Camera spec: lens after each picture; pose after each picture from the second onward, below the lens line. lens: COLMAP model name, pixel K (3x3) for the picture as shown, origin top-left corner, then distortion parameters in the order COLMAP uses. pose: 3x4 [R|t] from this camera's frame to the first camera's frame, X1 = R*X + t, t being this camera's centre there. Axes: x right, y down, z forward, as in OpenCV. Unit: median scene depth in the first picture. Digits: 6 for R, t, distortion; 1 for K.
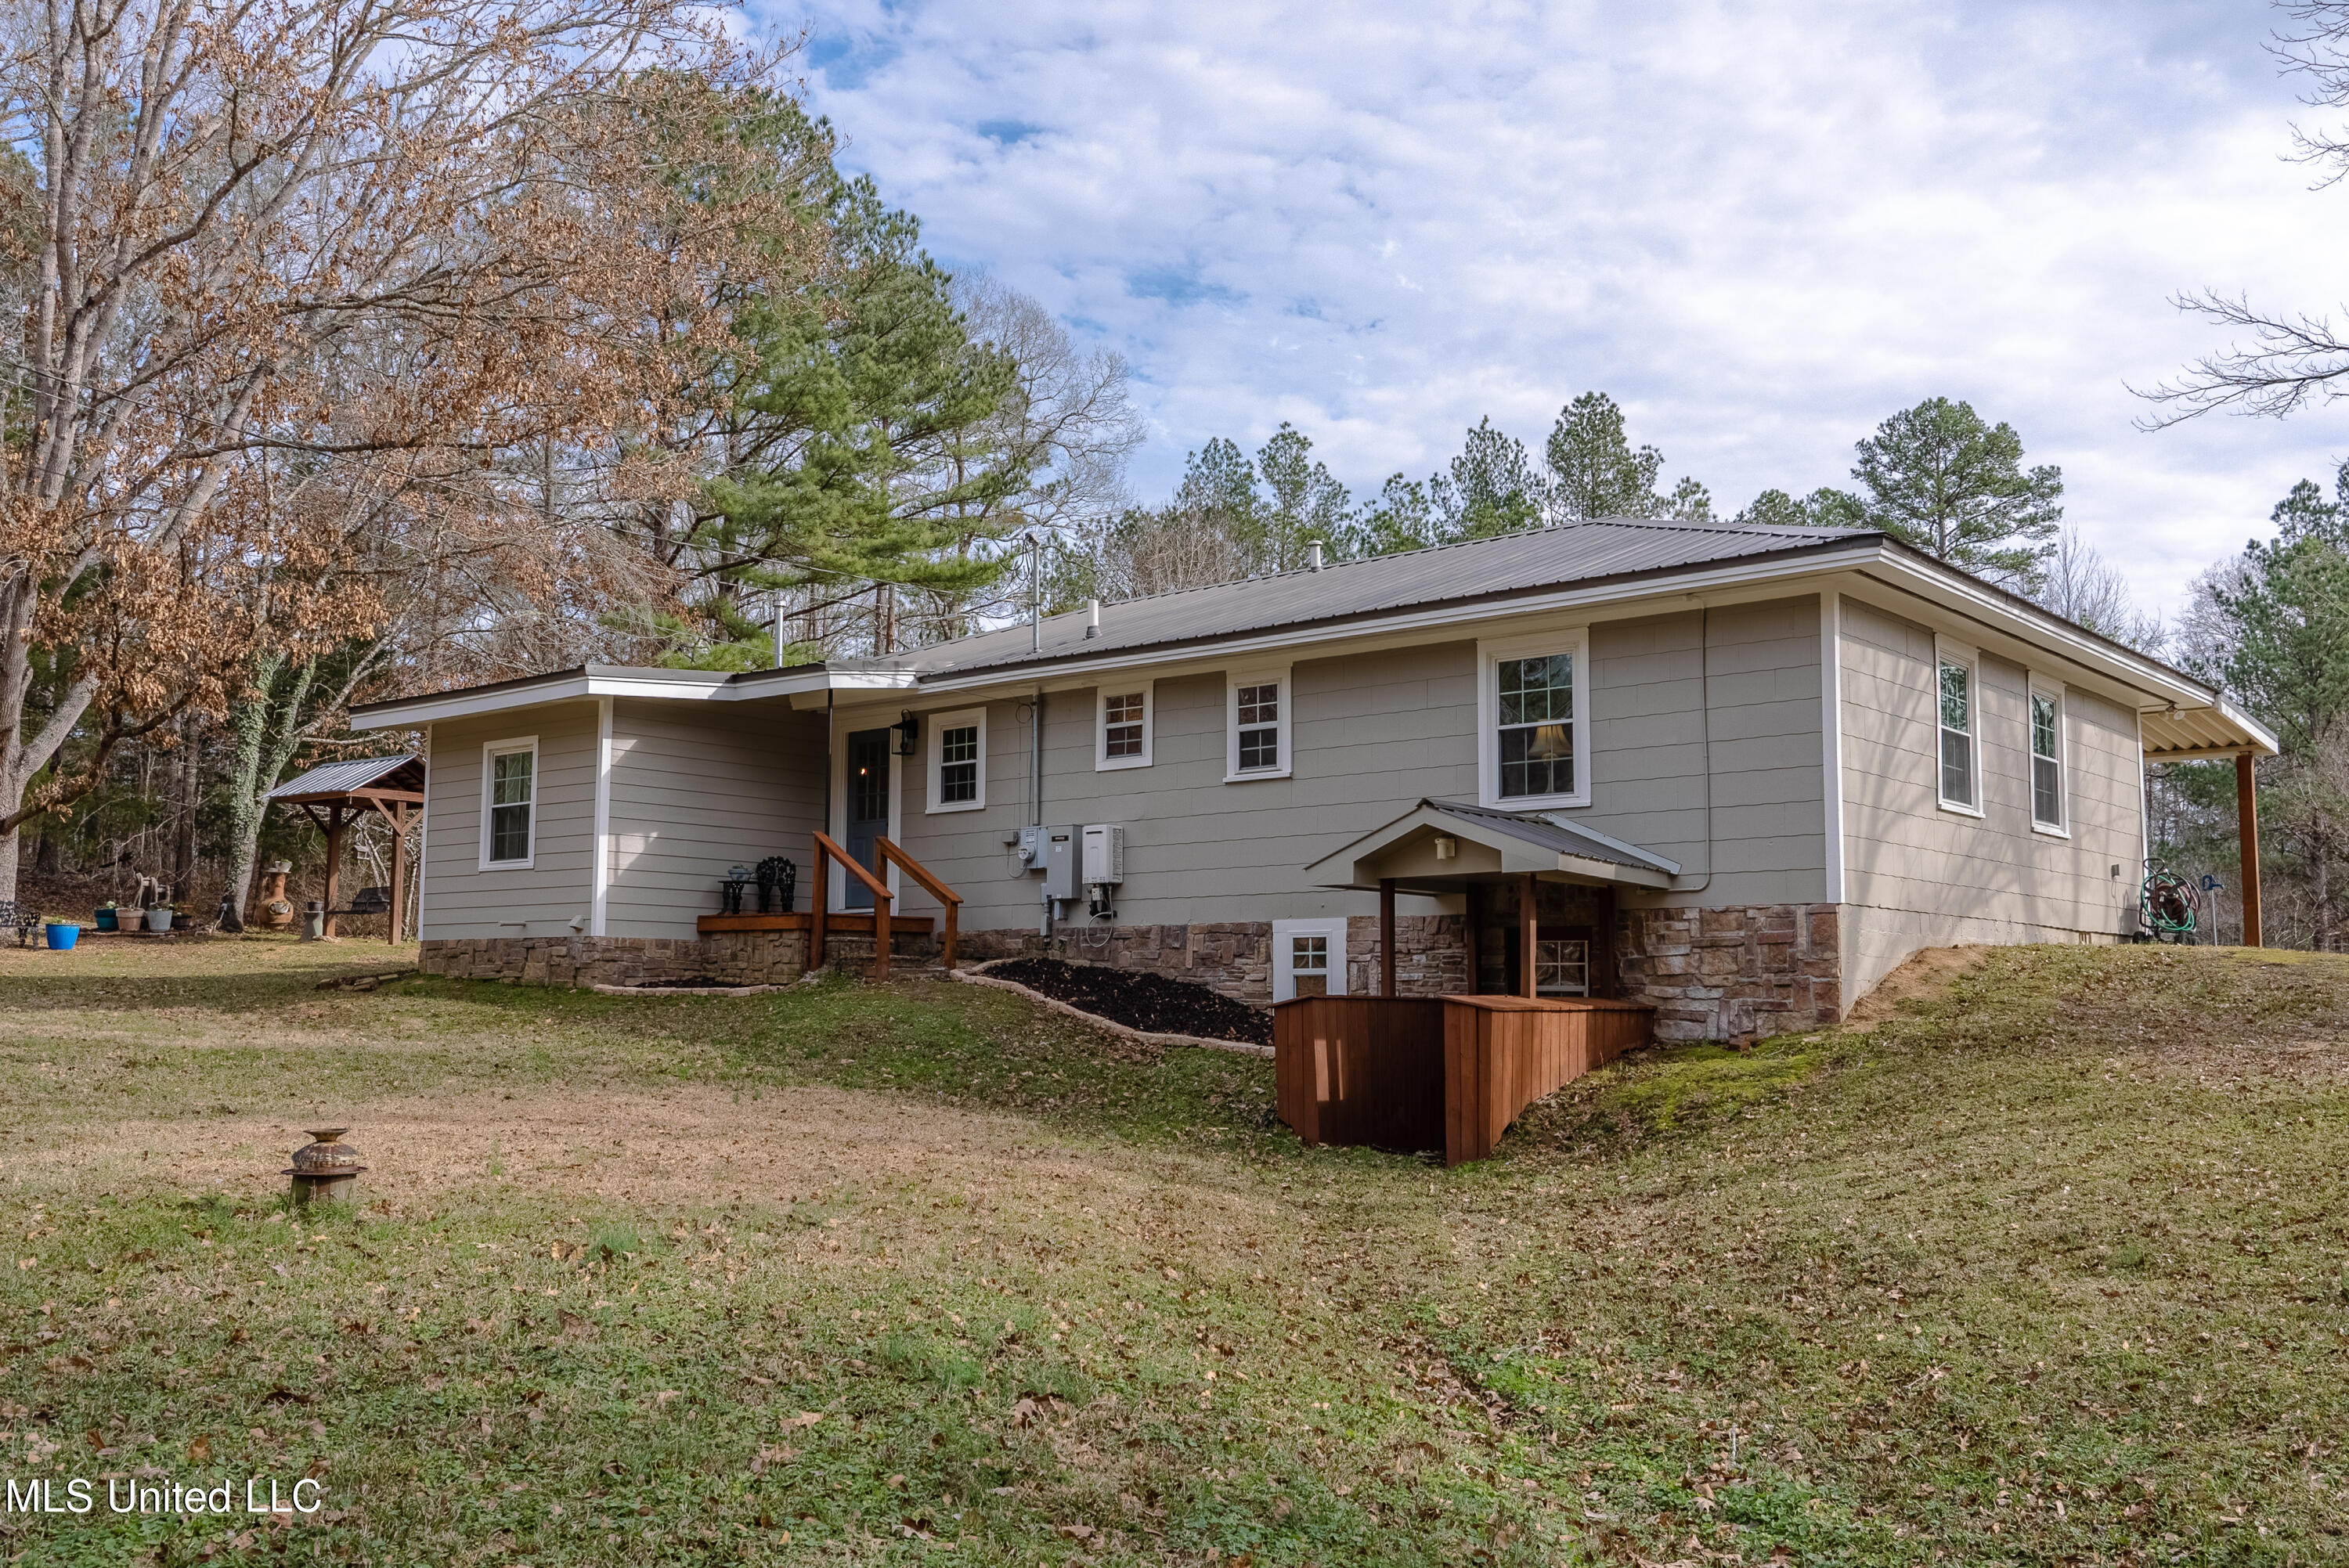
lens RADIAL K [[2037.1, 0, 1176.6], [0, 2037.1, 795.4], [0, 0, 1]] dist [0.005315, 0.002273]
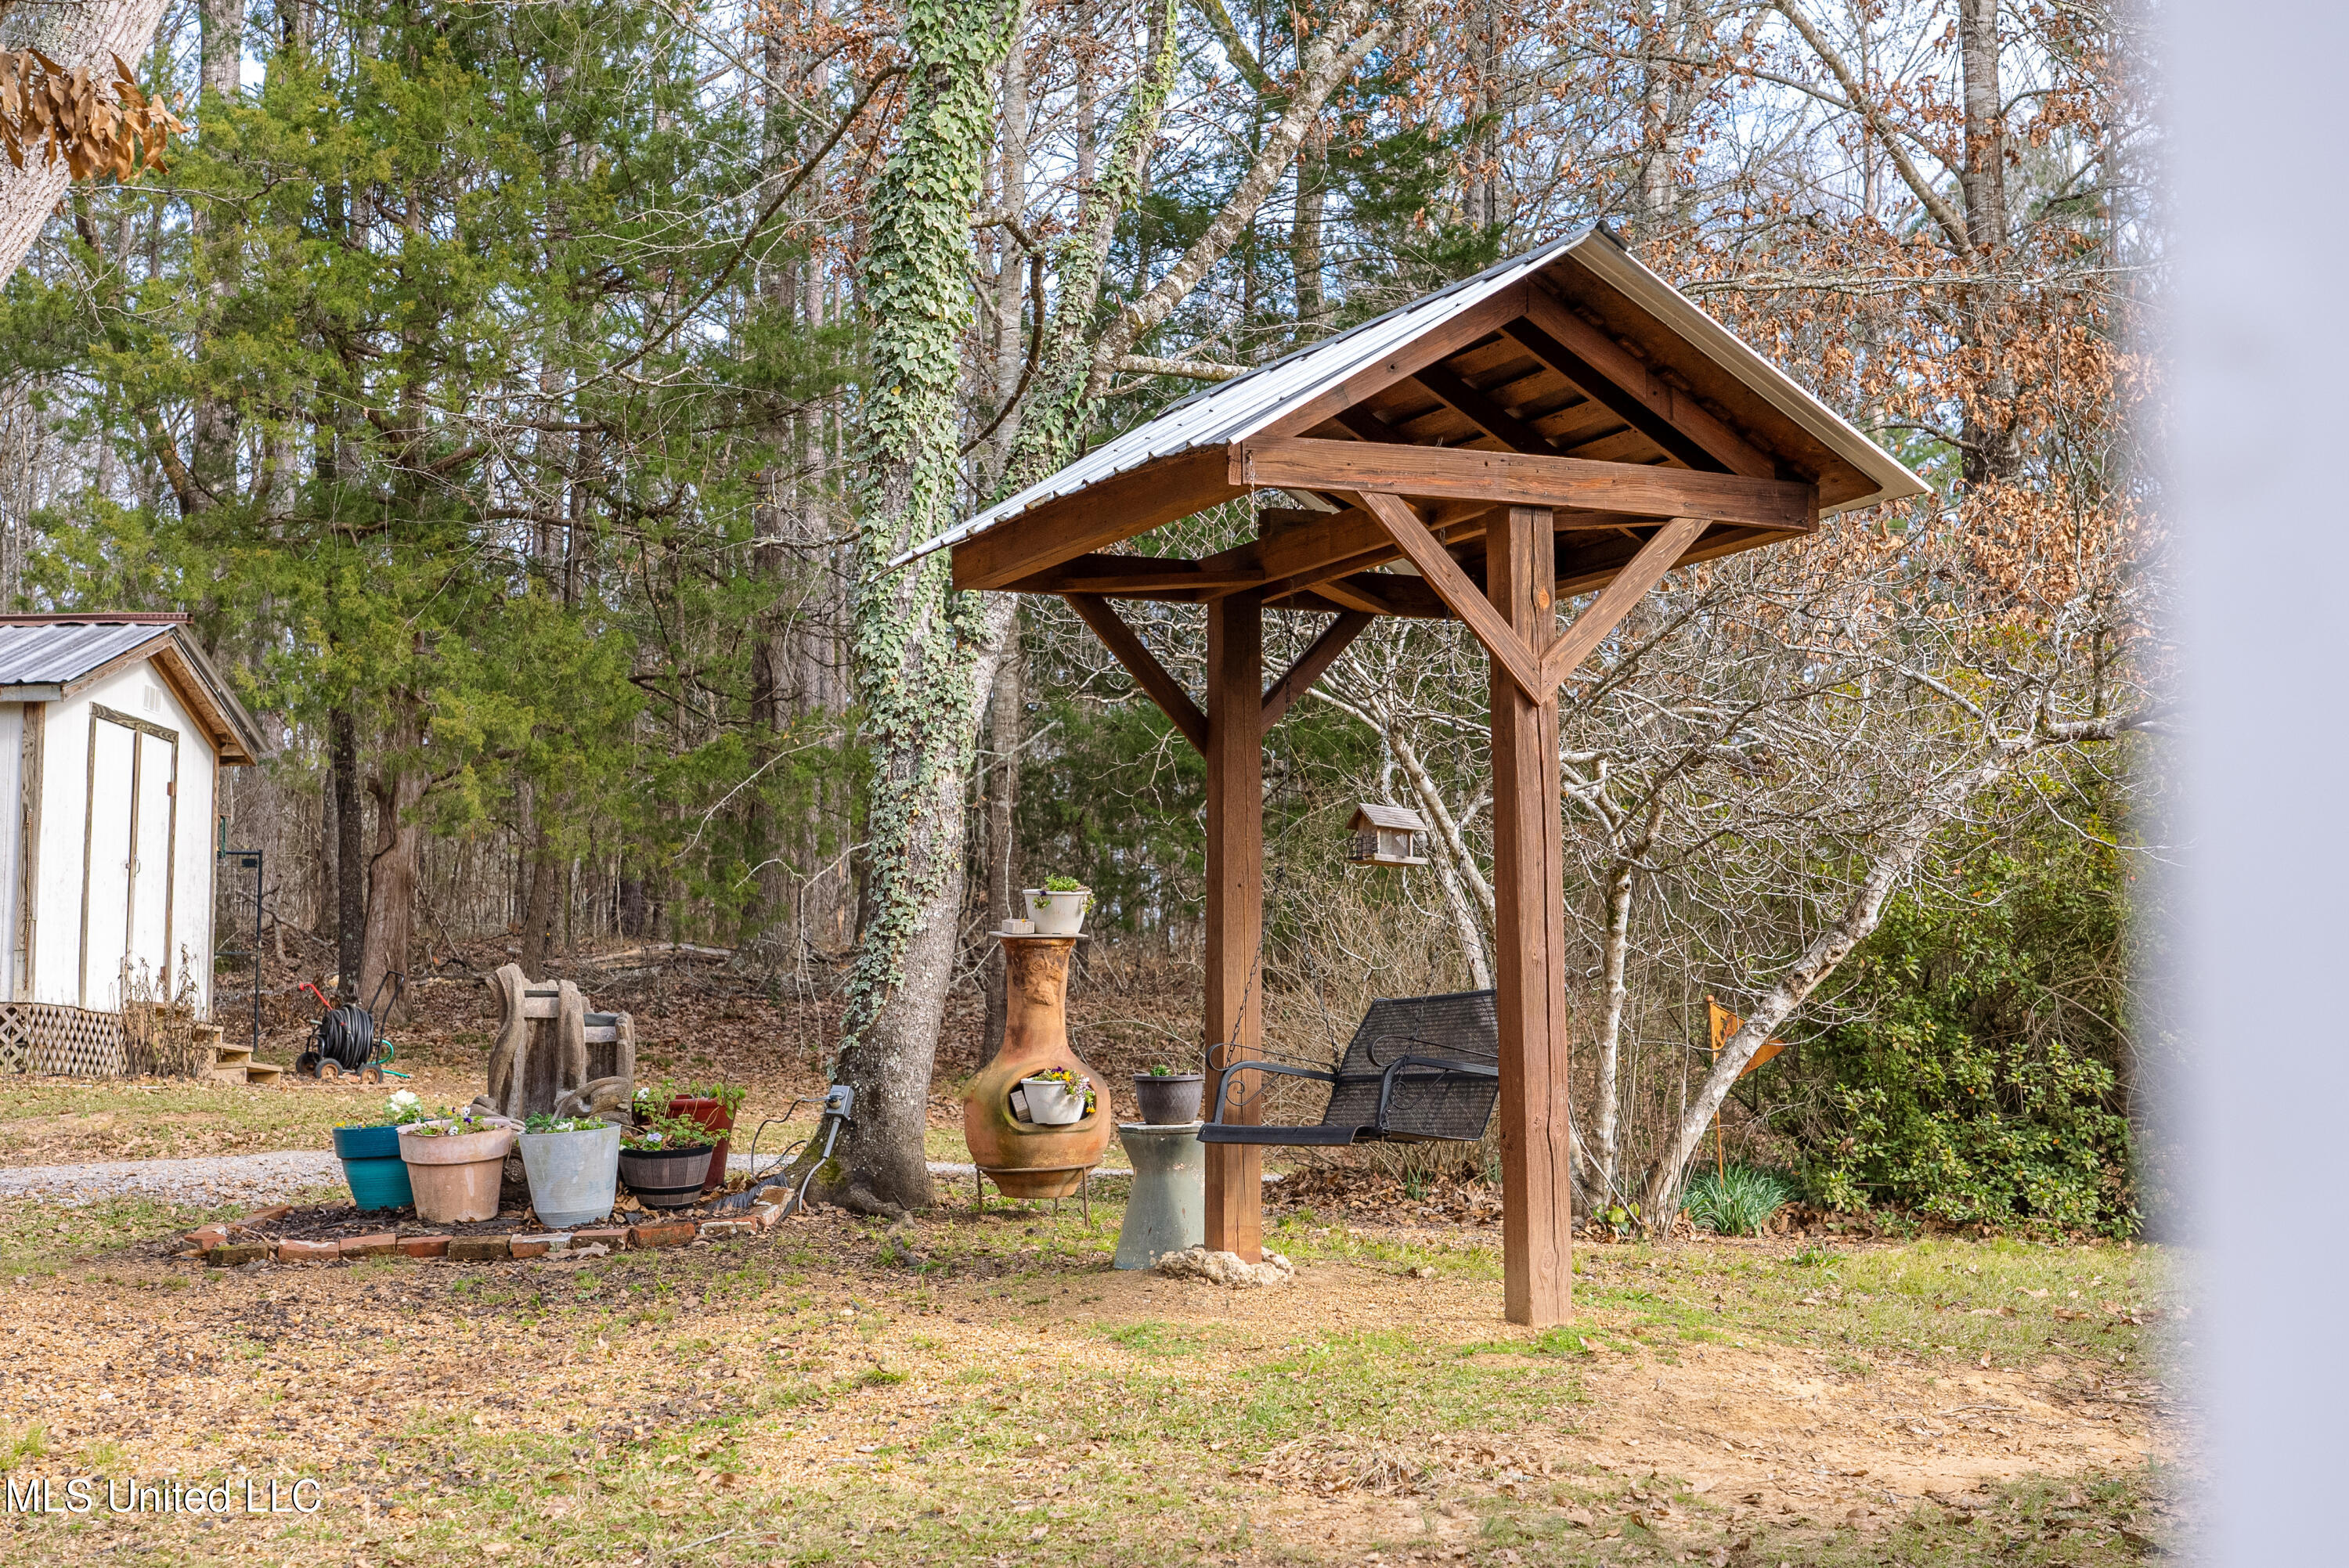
lens RADIAL K [[3647.4, 0, 1175.6], [0, 3647.4, 783.9], [0, 0, 1]] dist [-0.009327, 0.000000]
pose [[0.891172, -0.057796, -0.449969, -0.253843], [0.063456, 0.997981, -0.002508, 0.023633], [0.449206, -0.026318, 0.893041, 0.670084]]
